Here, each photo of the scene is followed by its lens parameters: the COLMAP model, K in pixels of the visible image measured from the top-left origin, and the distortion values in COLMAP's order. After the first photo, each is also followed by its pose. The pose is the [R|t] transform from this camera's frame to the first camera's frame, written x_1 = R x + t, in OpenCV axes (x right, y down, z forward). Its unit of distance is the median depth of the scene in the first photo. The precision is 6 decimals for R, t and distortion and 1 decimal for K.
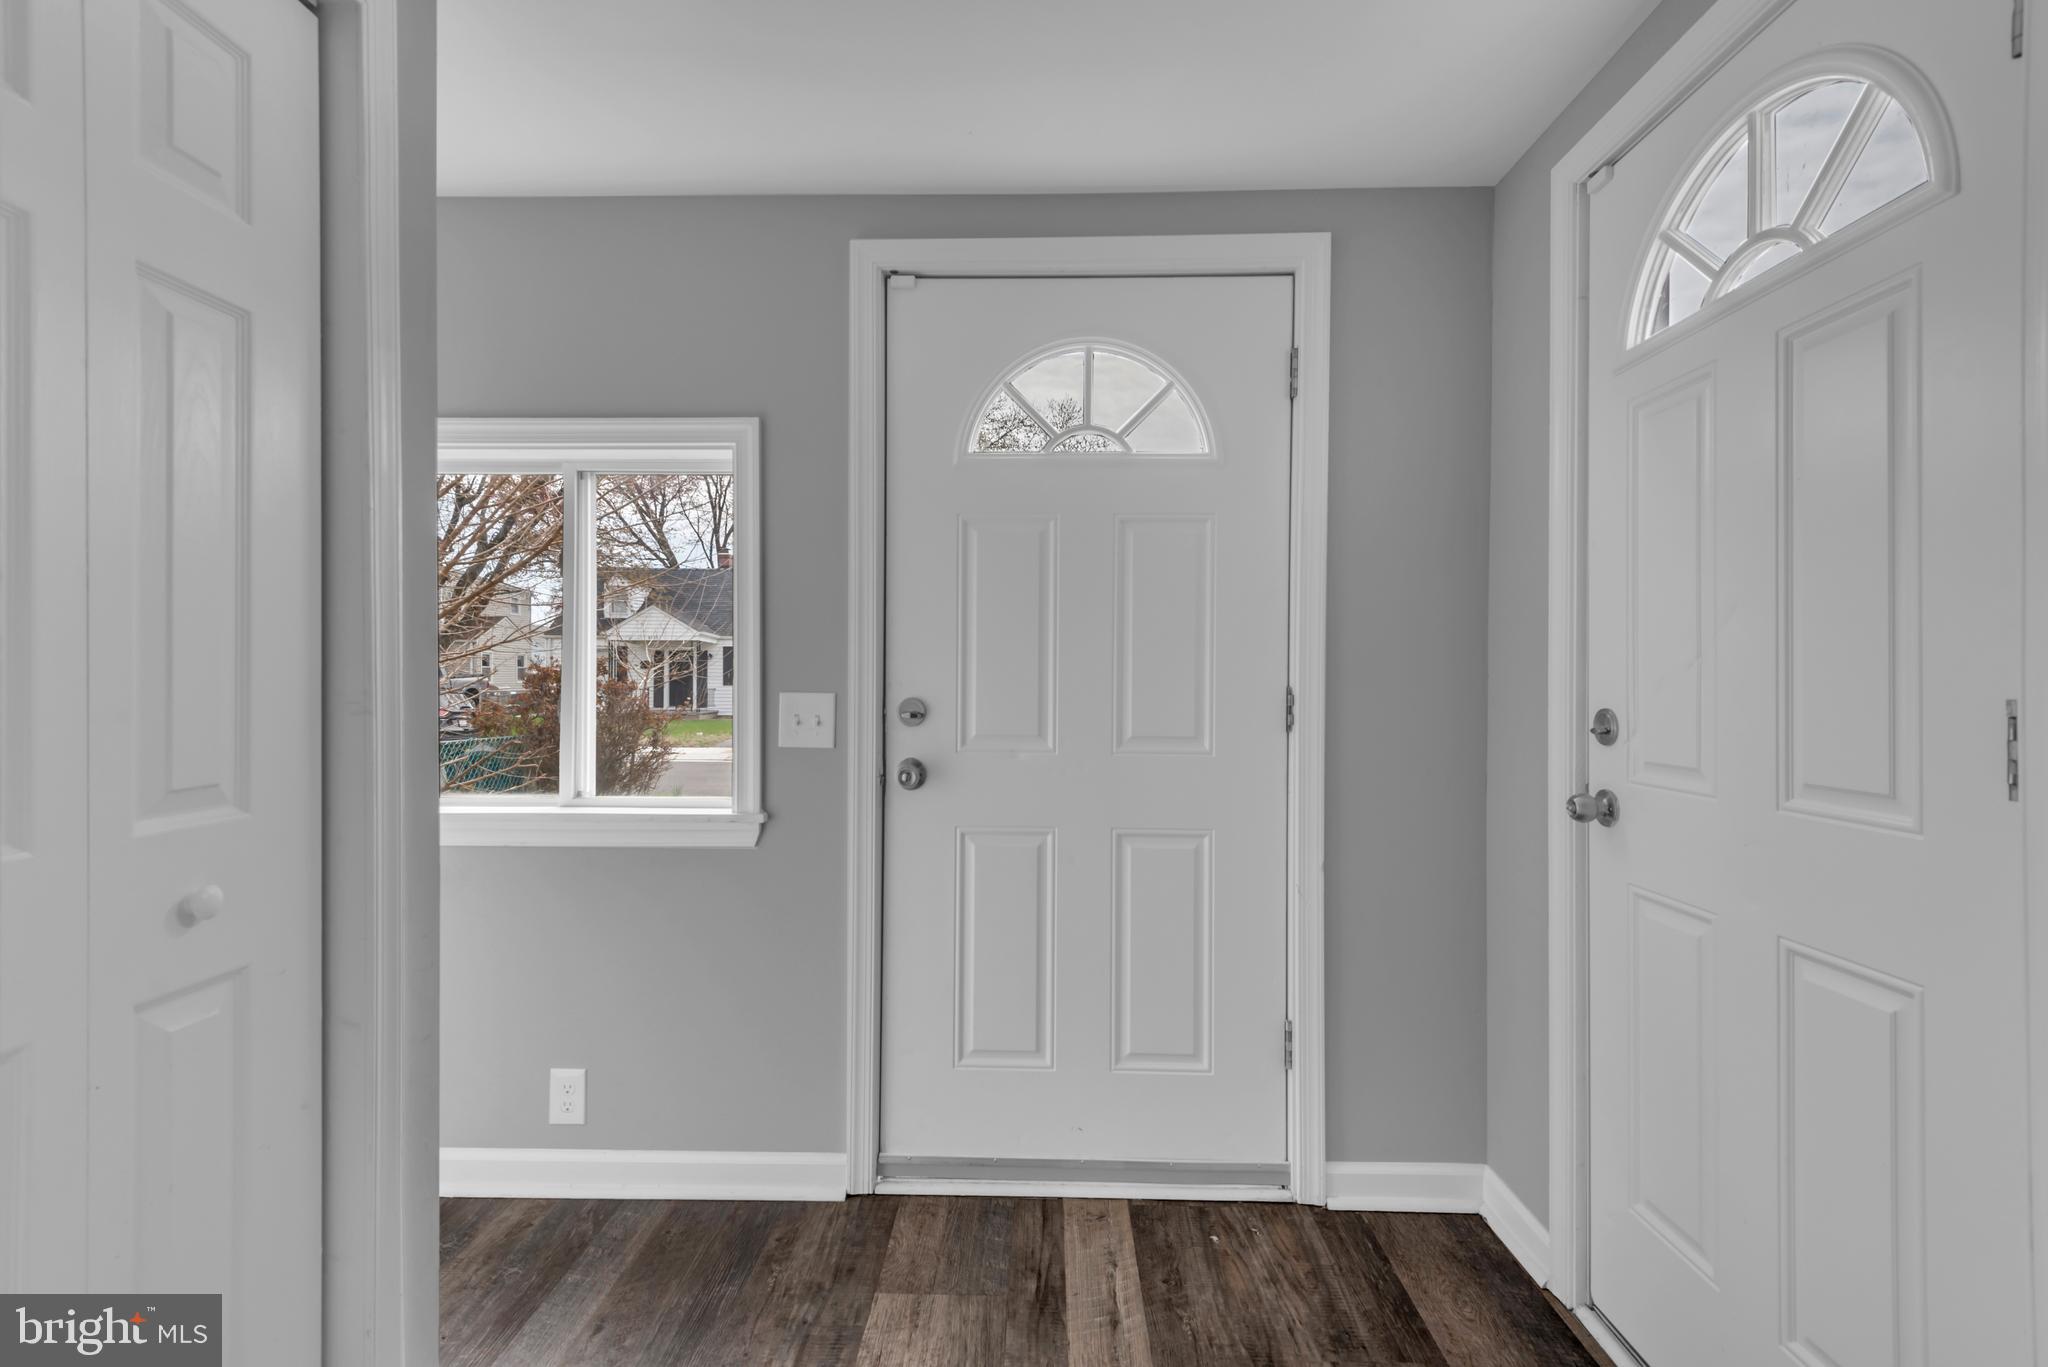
lens RADIAL K [[921.3, 0, 1023.2], [0, 921.3, 681.5], [0, 0, 1]] dist [0.002822, -0.000333]
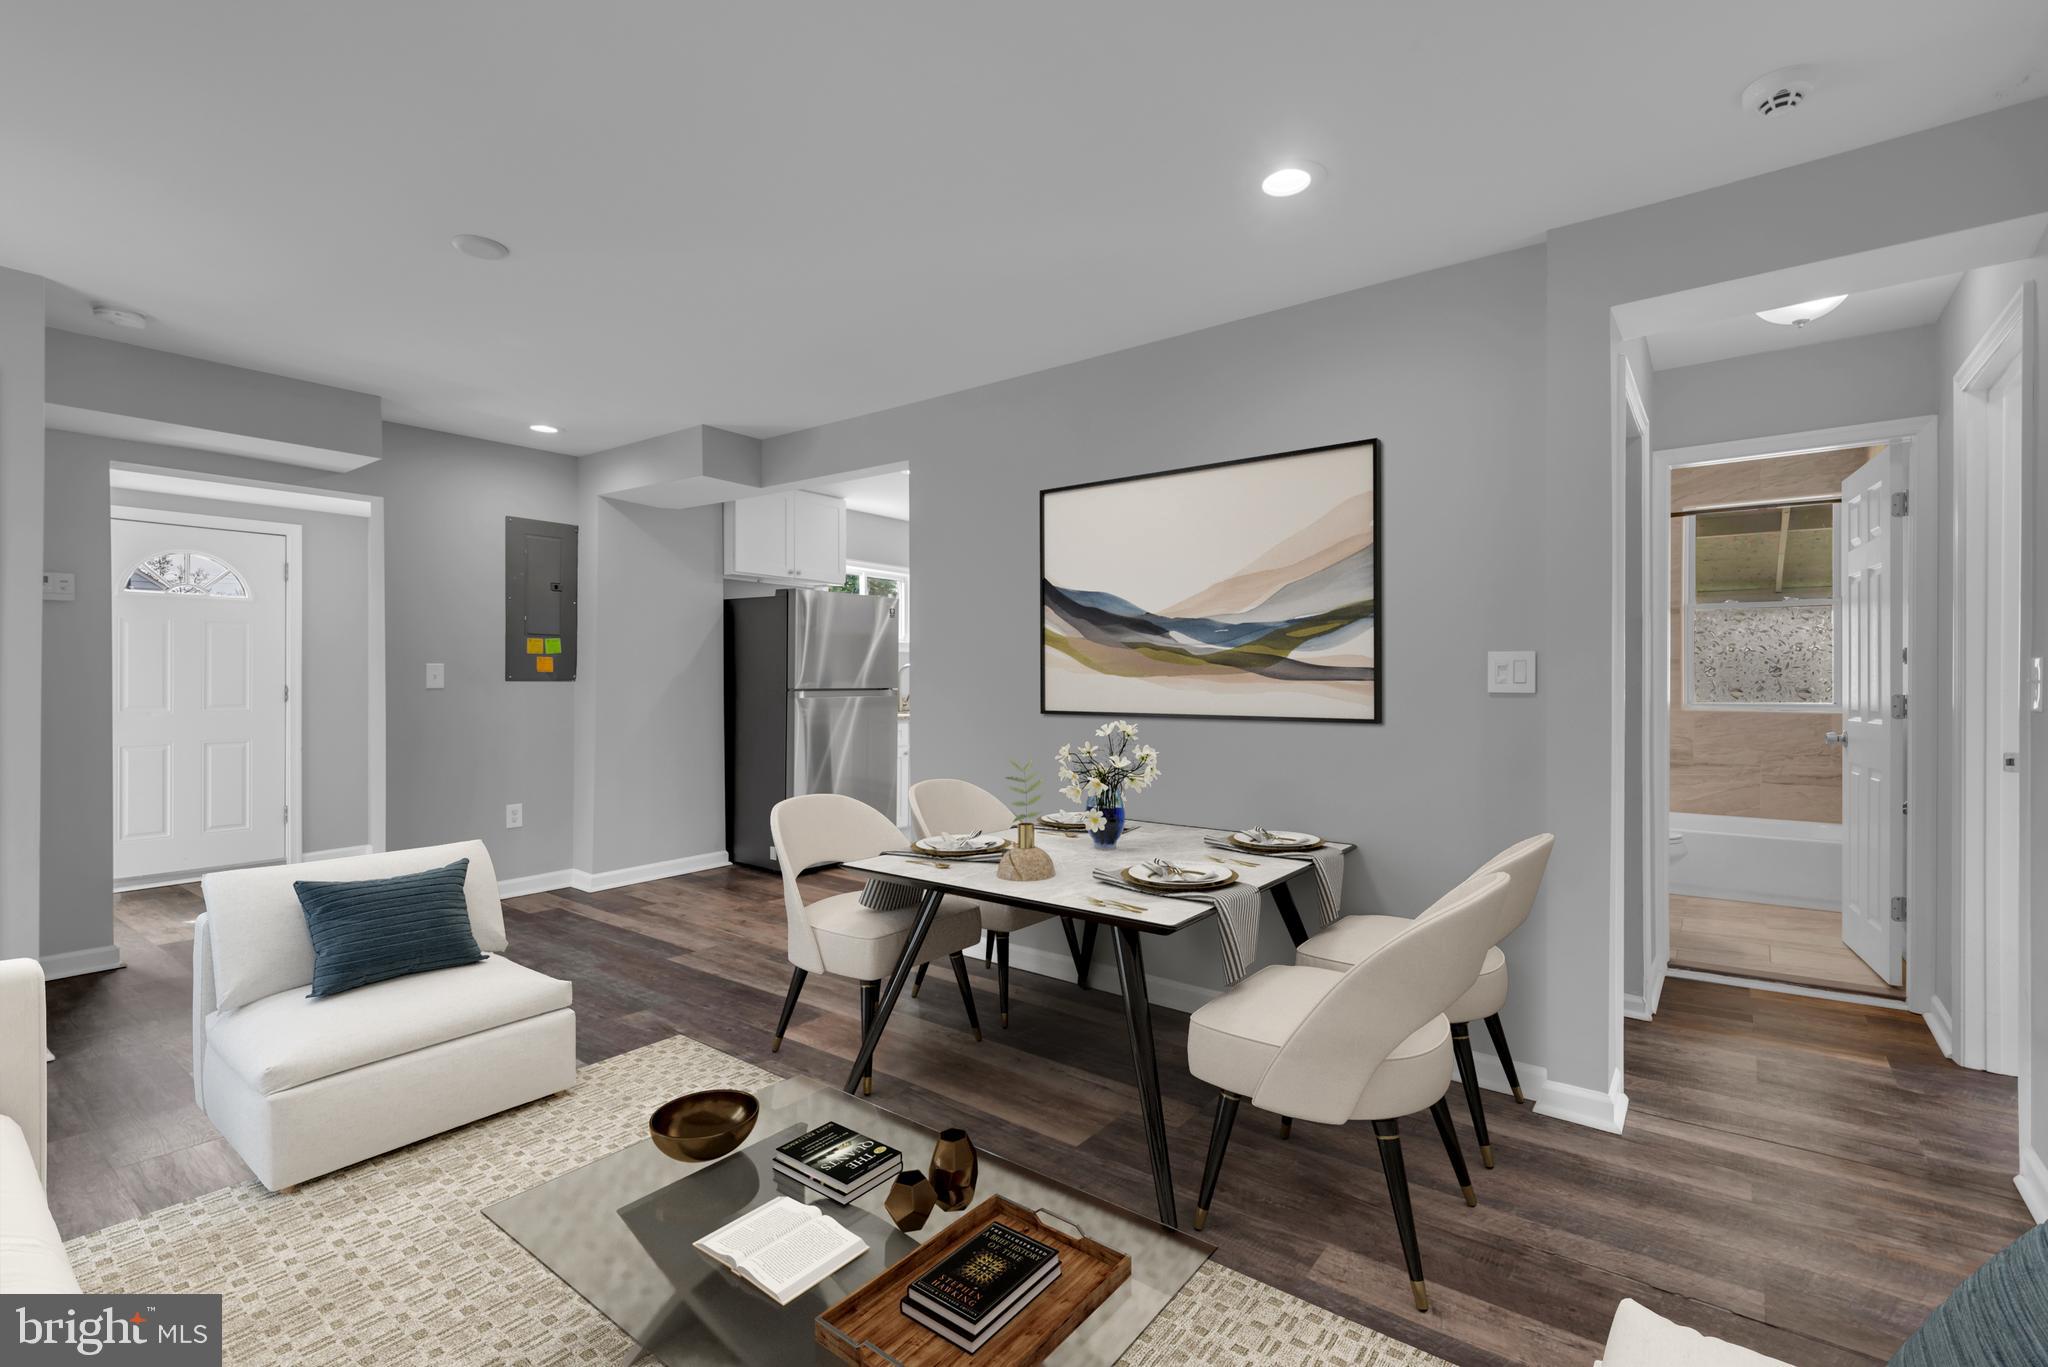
lens RADIAL K [[921.3, 0, 1017.3], [0, 921.3, 679.4], [0, 0, 1]] dist [0.002822, -0.000333]
pose [[0.590962, -0.004663, 0.806686, -0.645343], [0.003241, 0.999989, 0.003406, -0.013588], [-0.806693, 0.000602, 0.590971, -2.401023]]
